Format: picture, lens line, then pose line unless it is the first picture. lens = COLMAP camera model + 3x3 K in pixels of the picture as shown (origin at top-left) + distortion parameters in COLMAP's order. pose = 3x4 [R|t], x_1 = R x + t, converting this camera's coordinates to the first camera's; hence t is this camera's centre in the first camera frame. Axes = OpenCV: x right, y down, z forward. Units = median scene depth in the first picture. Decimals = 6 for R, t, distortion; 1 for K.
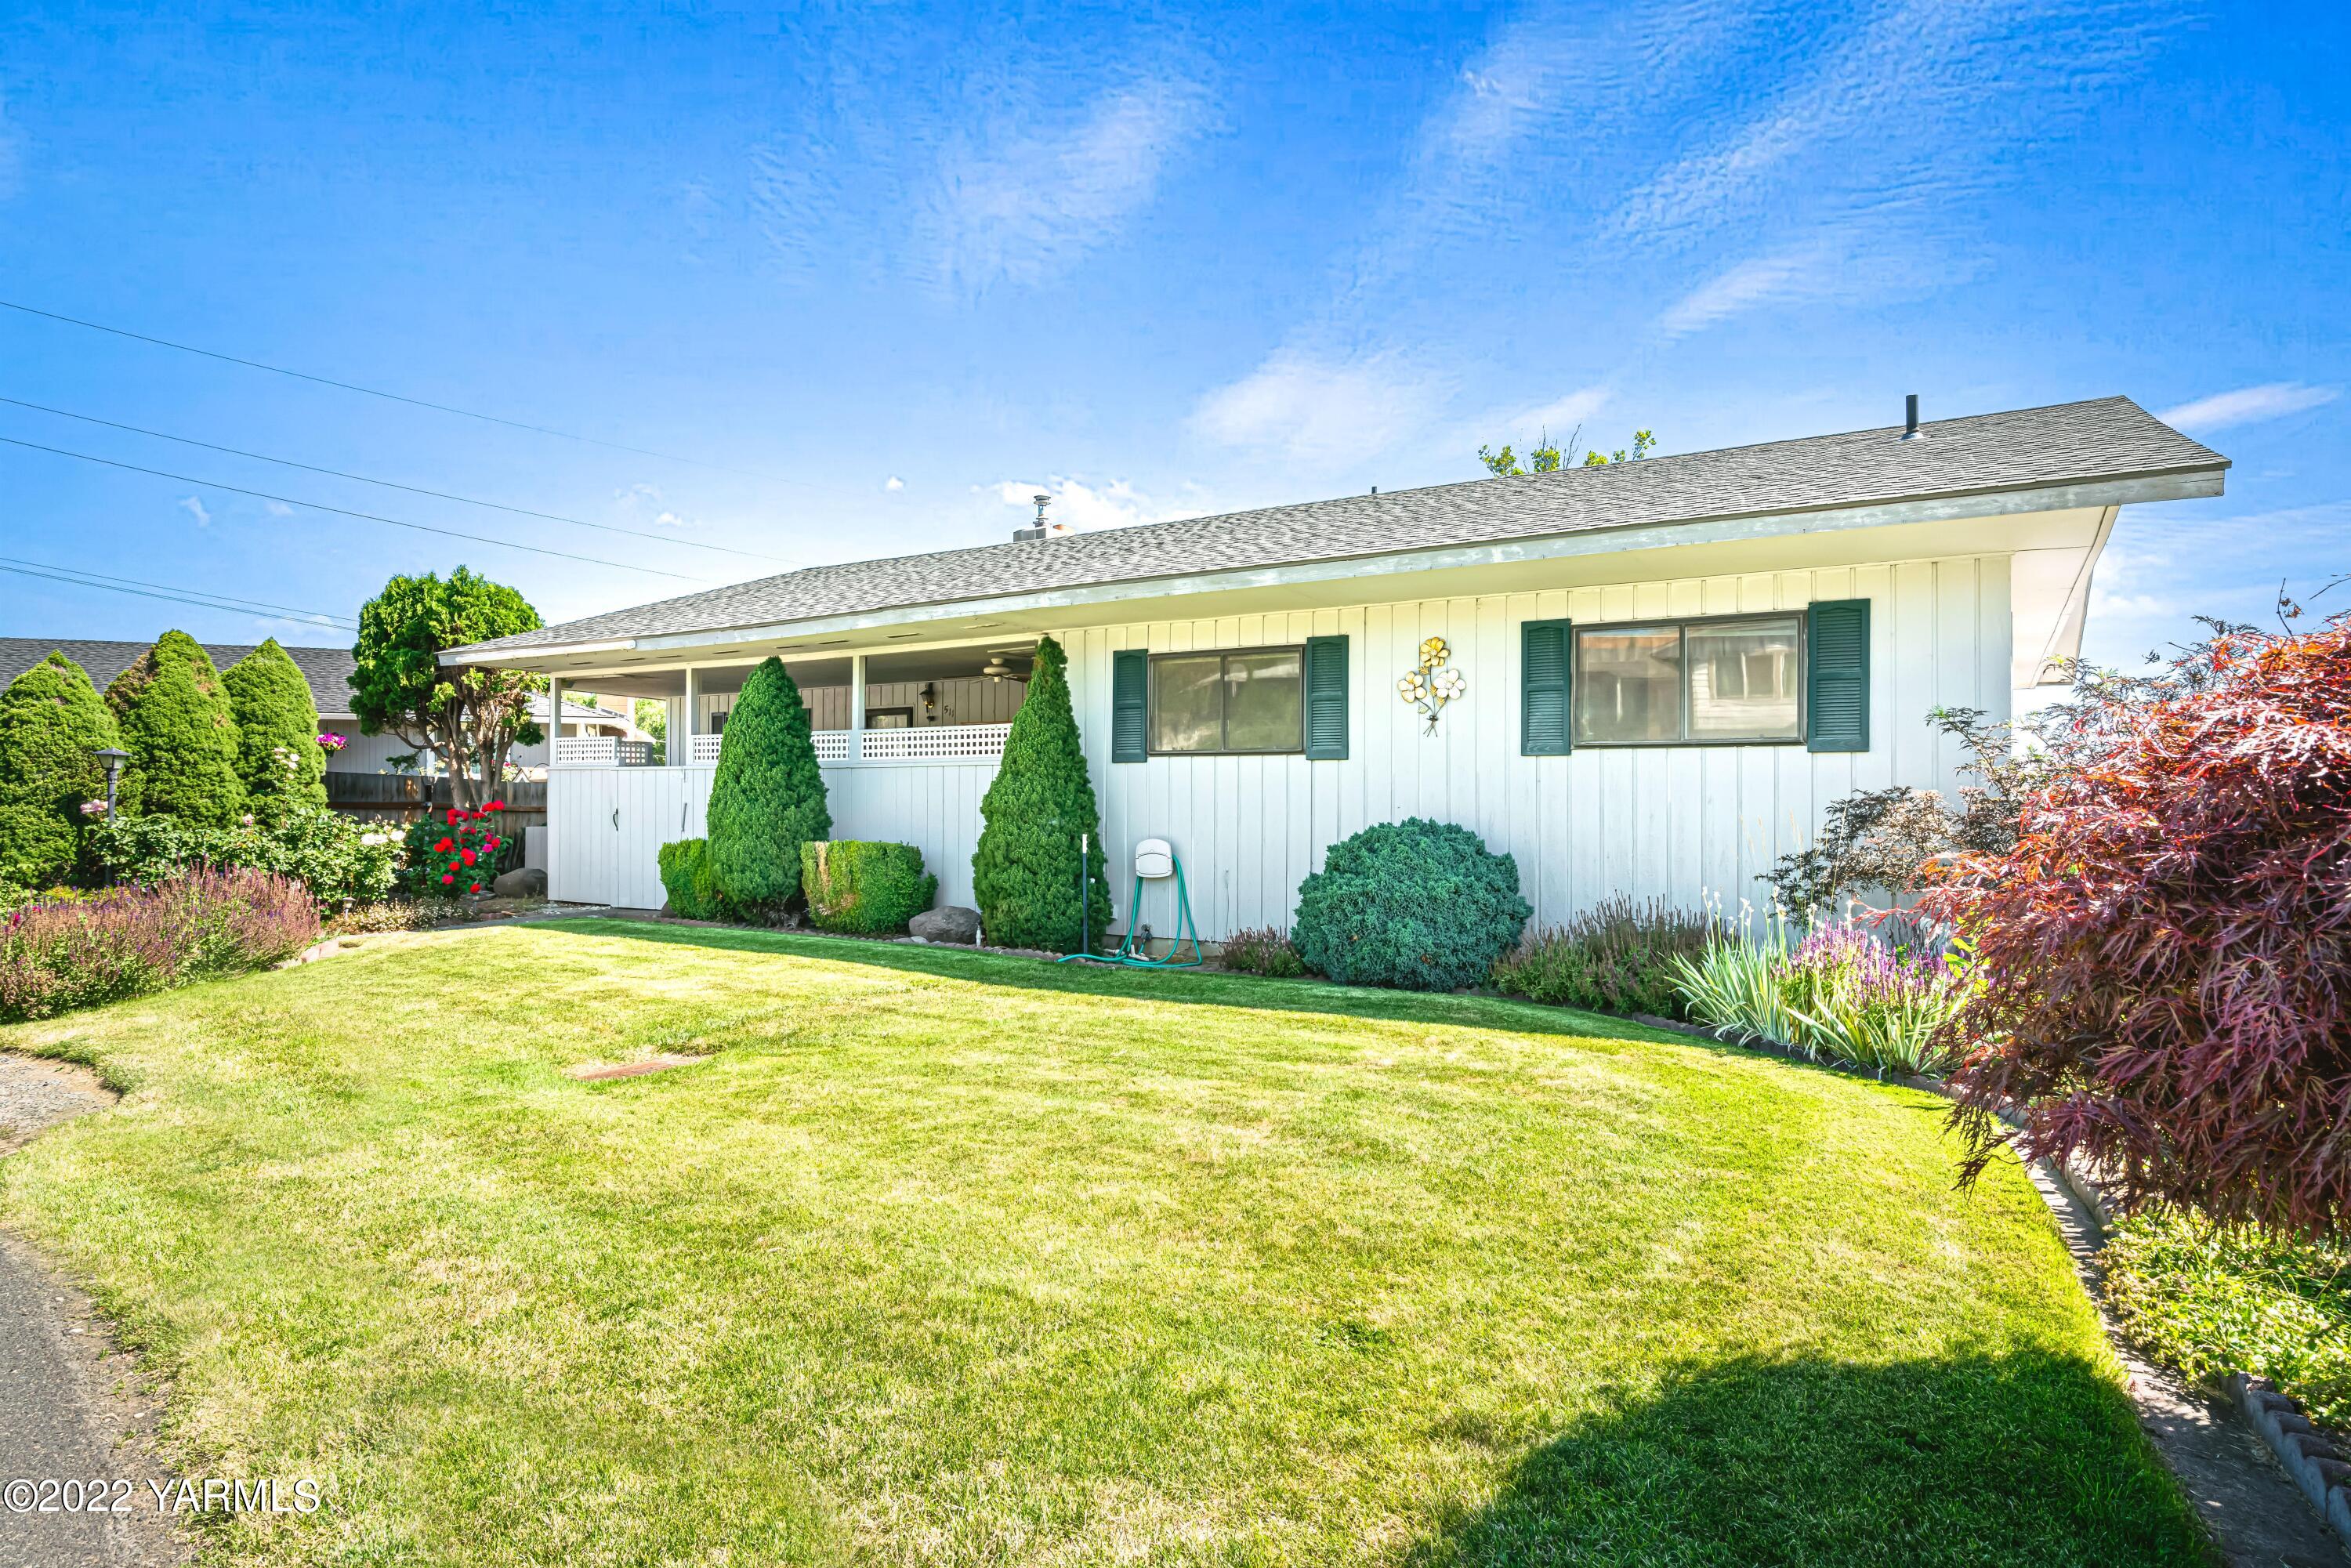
lens RADIAL K [[1260.8, 0, 1177.3], [0, 1260.8, 795.1], [0, 0, 1]] dist [0.000062, 0.000578]
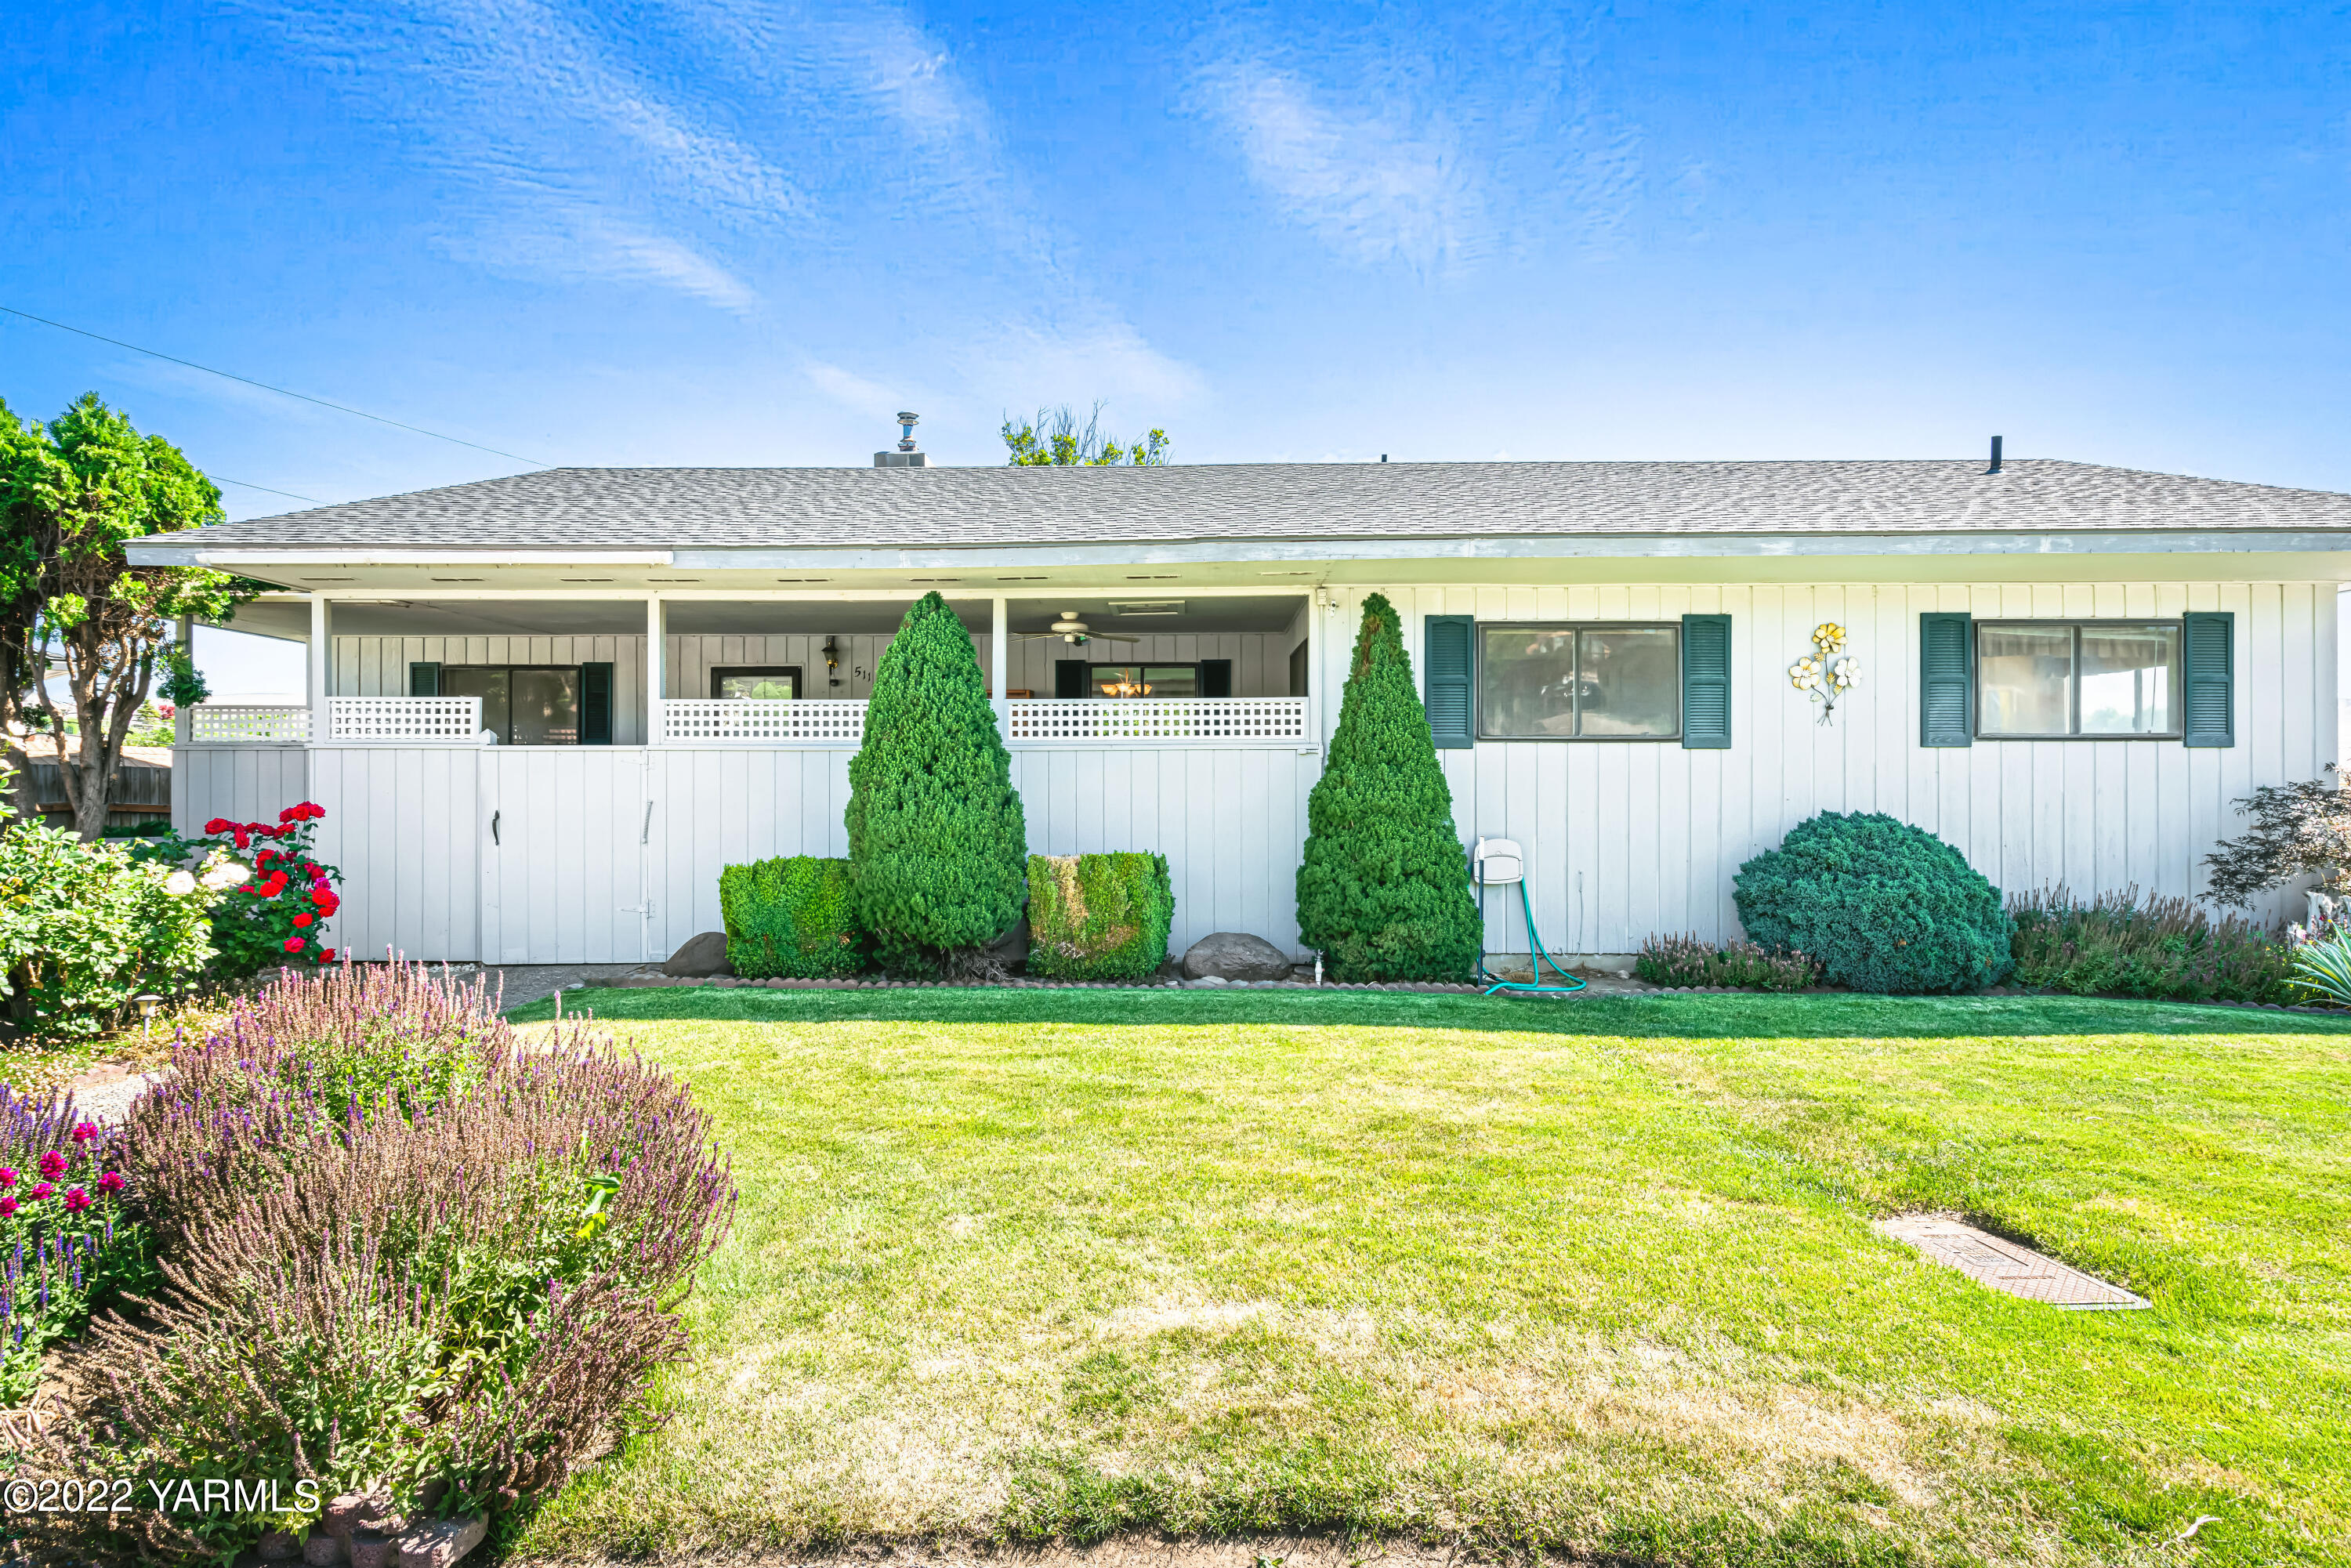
lens RADIAL K [[1230.9, 0, 1180.6], [0, 1230.9, 771.8], [0, 0, 1]] dist [-0.002303, 0.000094]
pose [[0.864031, -0.003893, 0.503424, -0.611927], [0.002309, 0.999990, 0.003770, -0.014035], [-0.503433, -0.002095, 0.864031, 0.383478]]
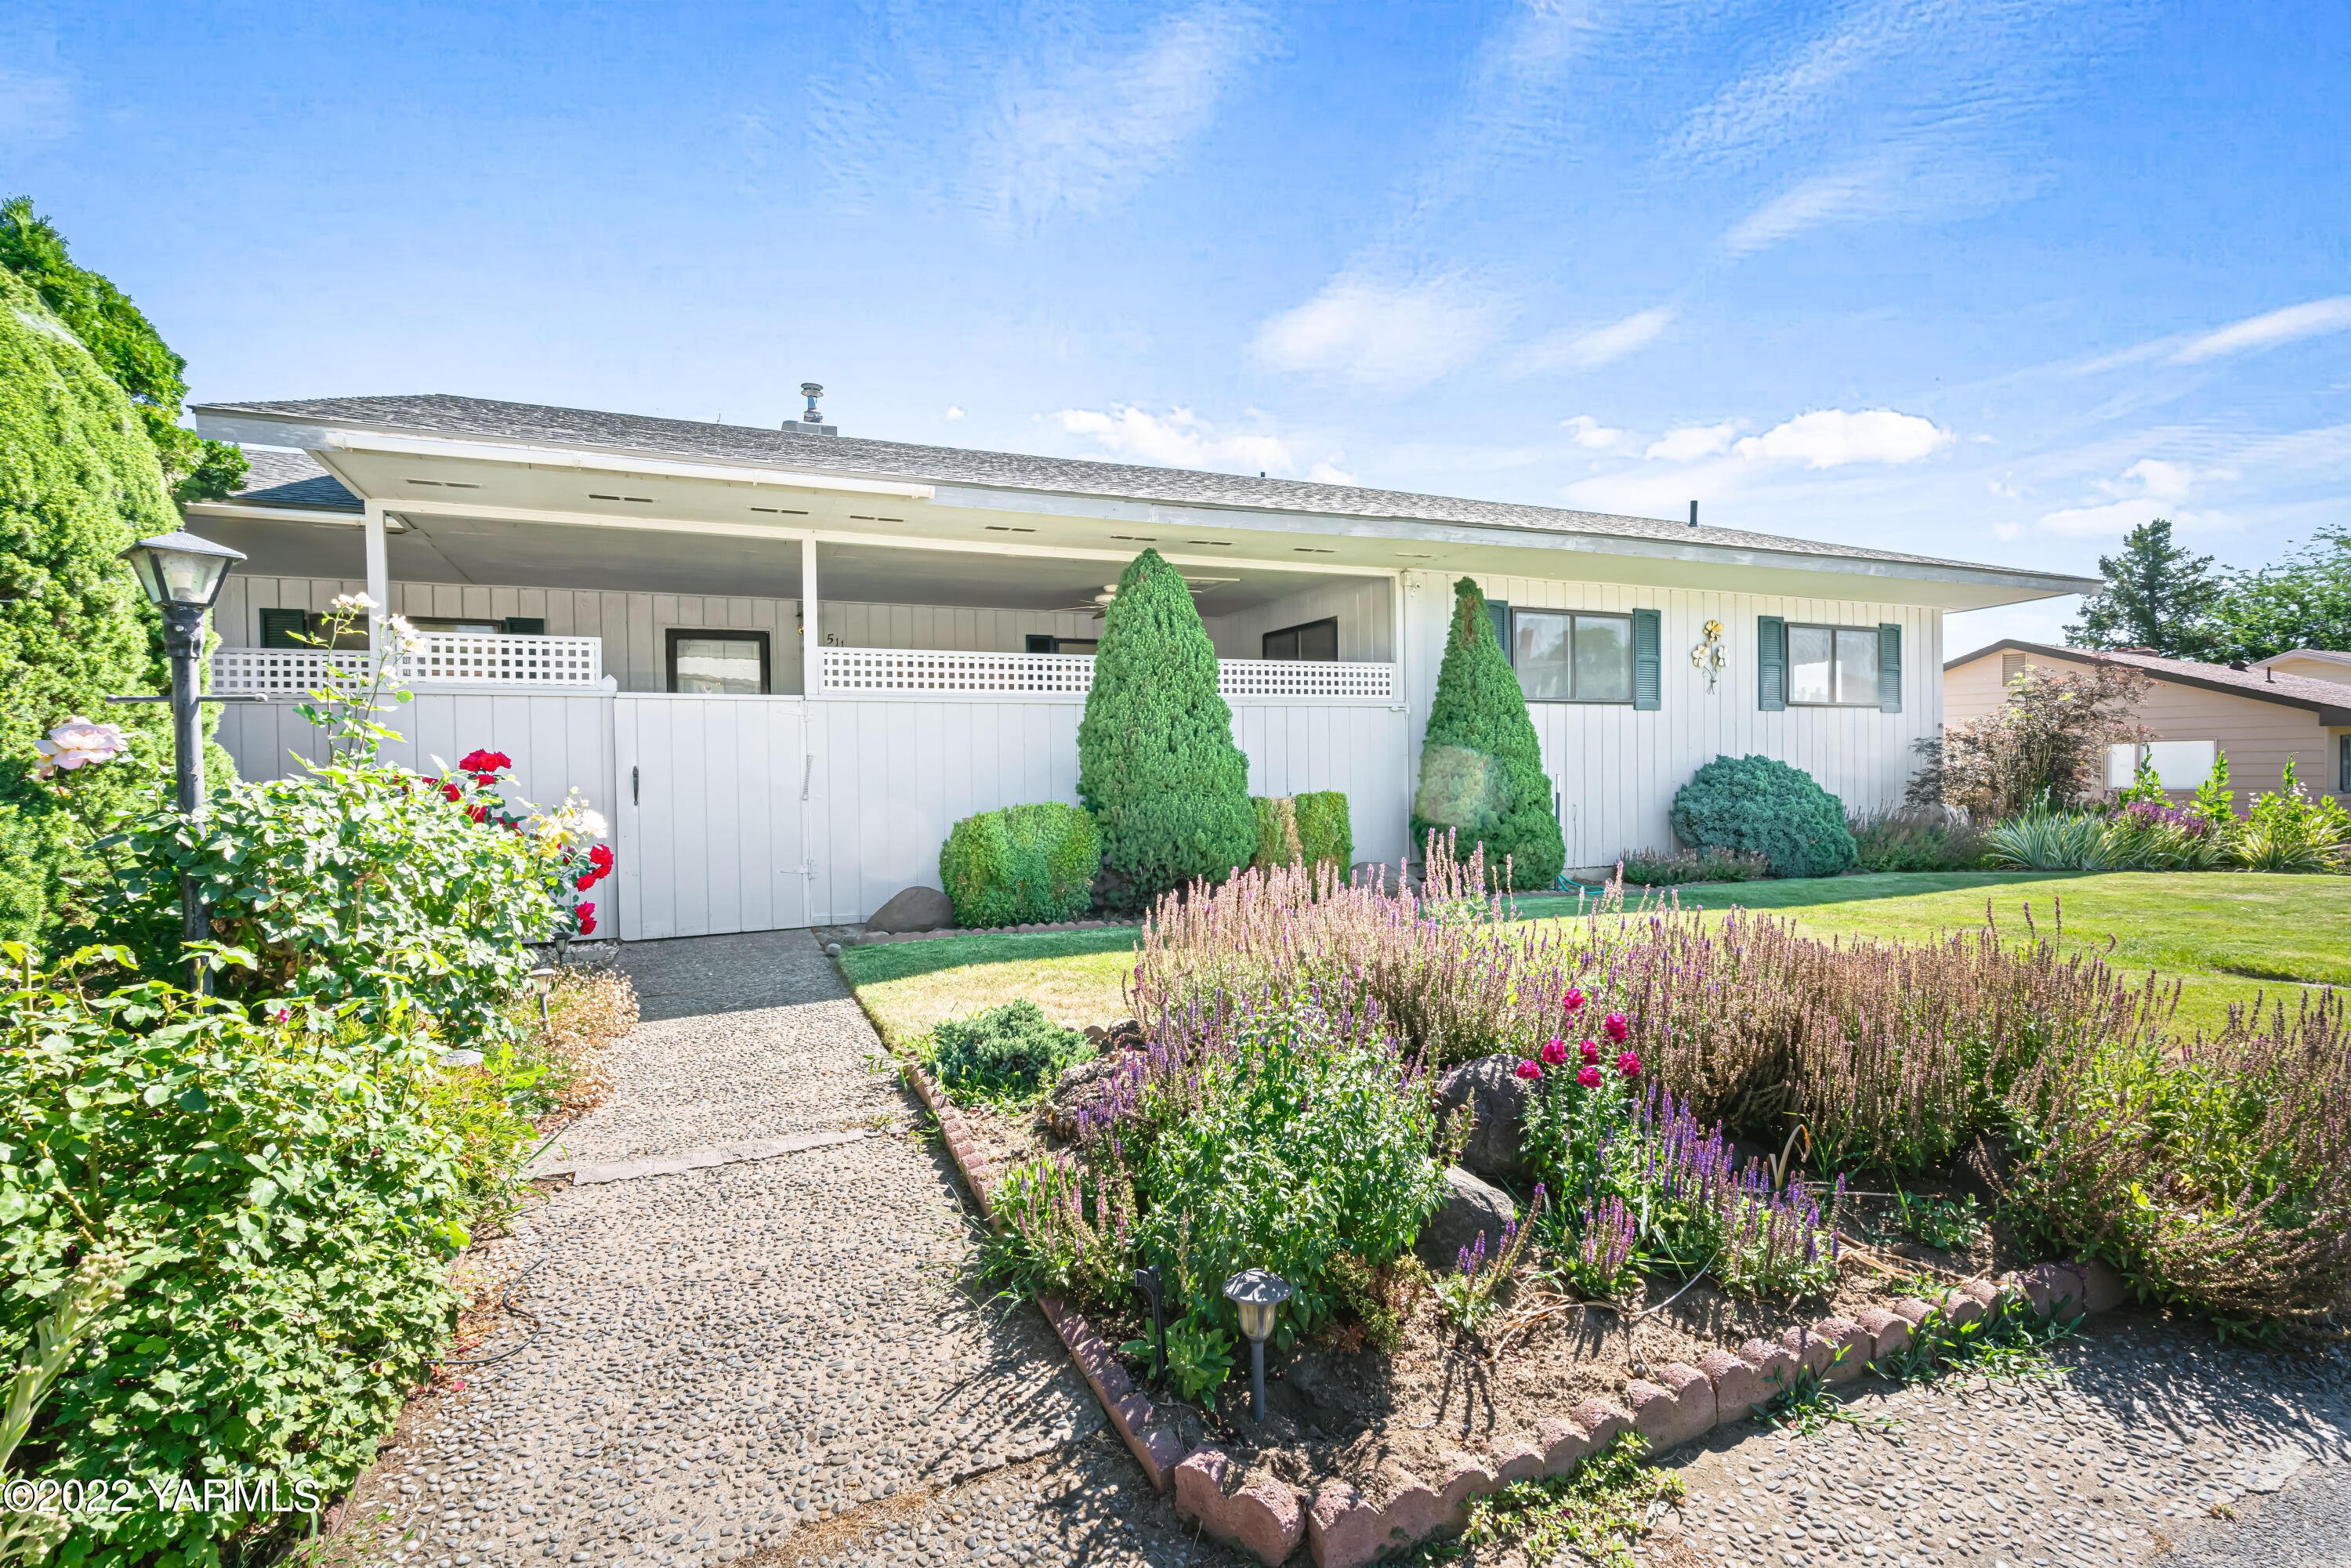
lens RADIAL K [[1084.3, 0, 1173.6], [0, 1084.3, 784.8], [0, 0, 1]] dist [-0.000652, 0.000610]
pose [[0.584543, -0.022767, 0.811043, -0.931196], [0.013938, 0.999740, 0.018019, 0.018310], [-0.811243, 0.000771, 0.584708, 0.694337]]
